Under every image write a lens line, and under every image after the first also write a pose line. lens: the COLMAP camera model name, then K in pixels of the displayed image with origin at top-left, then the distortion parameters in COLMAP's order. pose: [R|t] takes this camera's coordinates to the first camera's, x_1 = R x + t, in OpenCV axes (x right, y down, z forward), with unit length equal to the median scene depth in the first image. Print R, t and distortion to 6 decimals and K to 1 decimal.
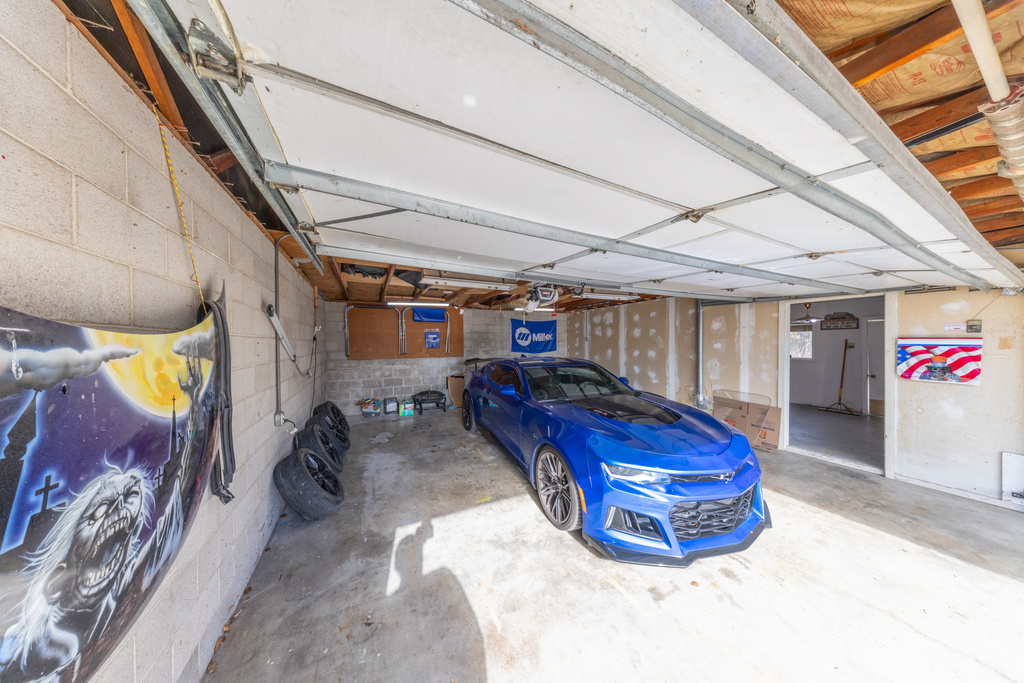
lens RADIAL K [[296.7, 0, 510.2], [0, 296.7, 343.2], [0, 0, 1]] dist [0.007700, -0.000613]
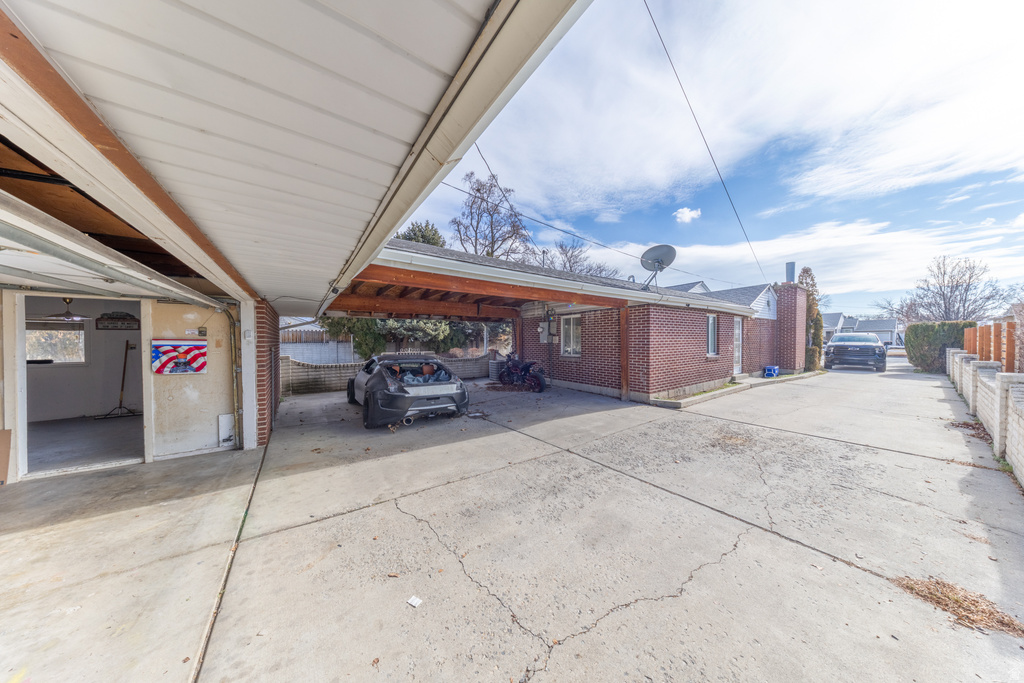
lens RADIAL K [[296.7, 0, 510.8], [0, 296.7, 345.8], [0, 0, 1]] dist [0.007700, -0.000613]
pose [[-0.140872, -0.009025, 0.989987, -0.055980], [0.005871, 0.999933, 0.009951, 0.003874], [-0.990010, 0.007214, -0.140809, -0.218077]]
